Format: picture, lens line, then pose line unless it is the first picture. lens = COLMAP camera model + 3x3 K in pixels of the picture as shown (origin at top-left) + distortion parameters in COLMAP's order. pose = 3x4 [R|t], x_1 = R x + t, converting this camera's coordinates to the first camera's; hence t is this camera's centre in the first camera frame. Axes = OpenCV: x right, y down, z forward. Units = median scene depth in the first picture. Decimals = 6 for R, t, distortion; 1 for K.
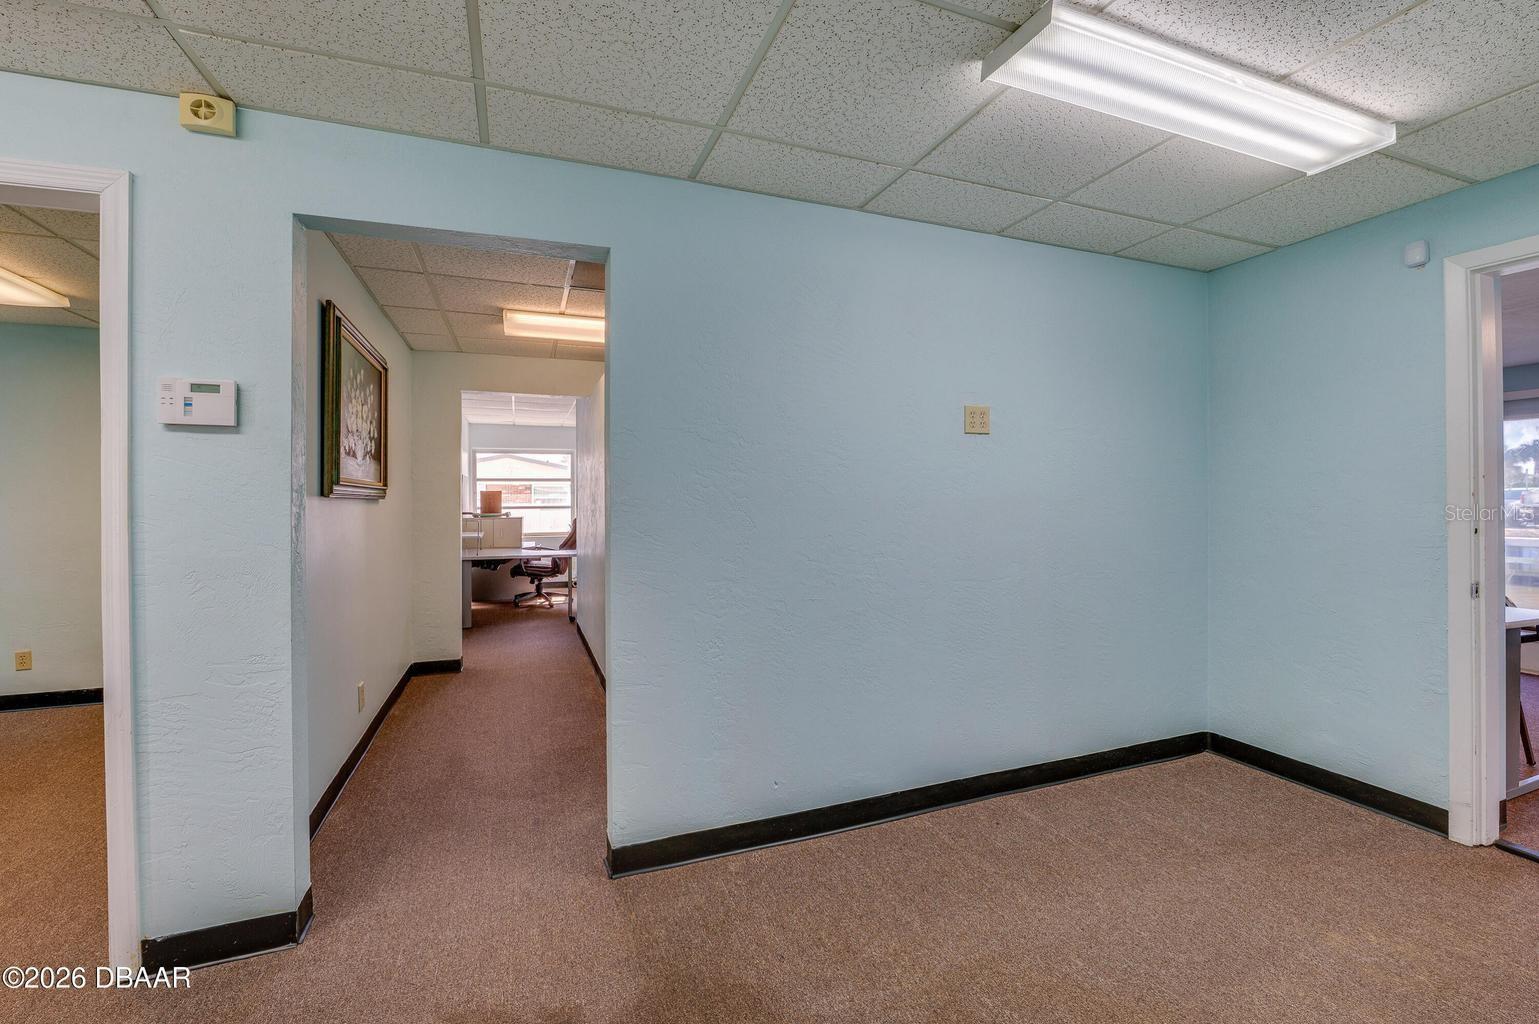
lens RADIAL K [[623.1, 0, 775.3], [0, 623.1, 502.6], [0, 0, 1]] dist [-0.017480, 0.001680]
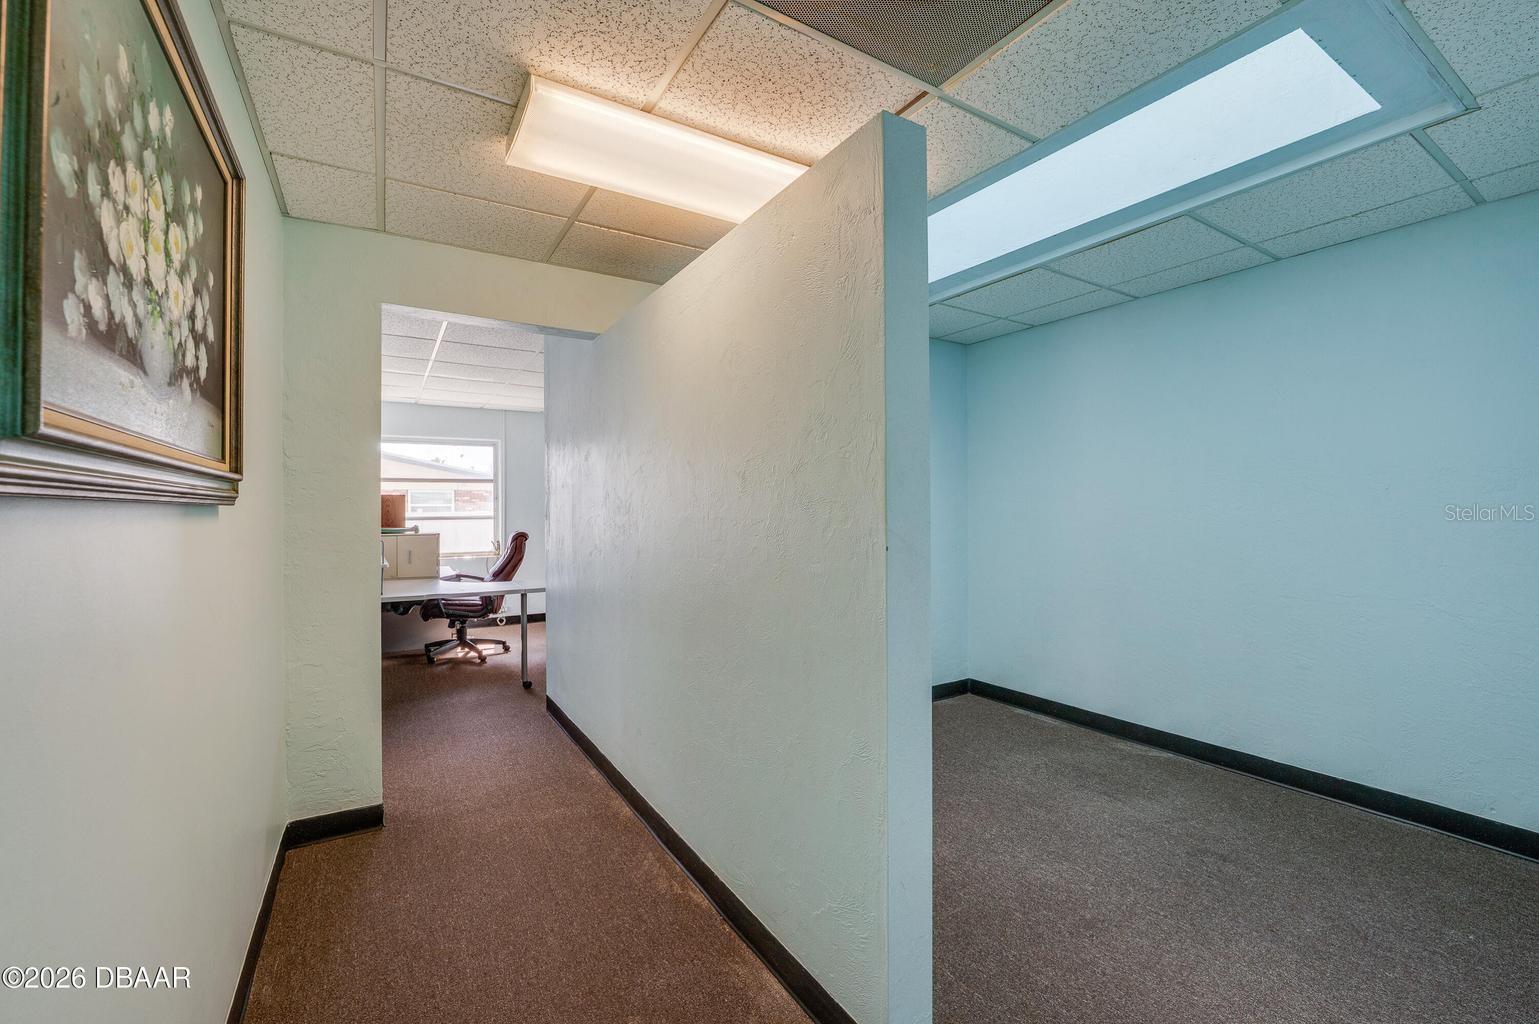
lens RADIAL K [[623.1, 0, 750.0], [0, 623.1, 512.7], [0, 0, 1]] dist [-0.017480, 0.001680]
pose [[0.987871, 0.004401, 0.155216, -0.207086], [-0.004574, 0.999989, 0.000760, -0.001530], [-0.155211, -0.001461, 0.987880, 0.316587]]
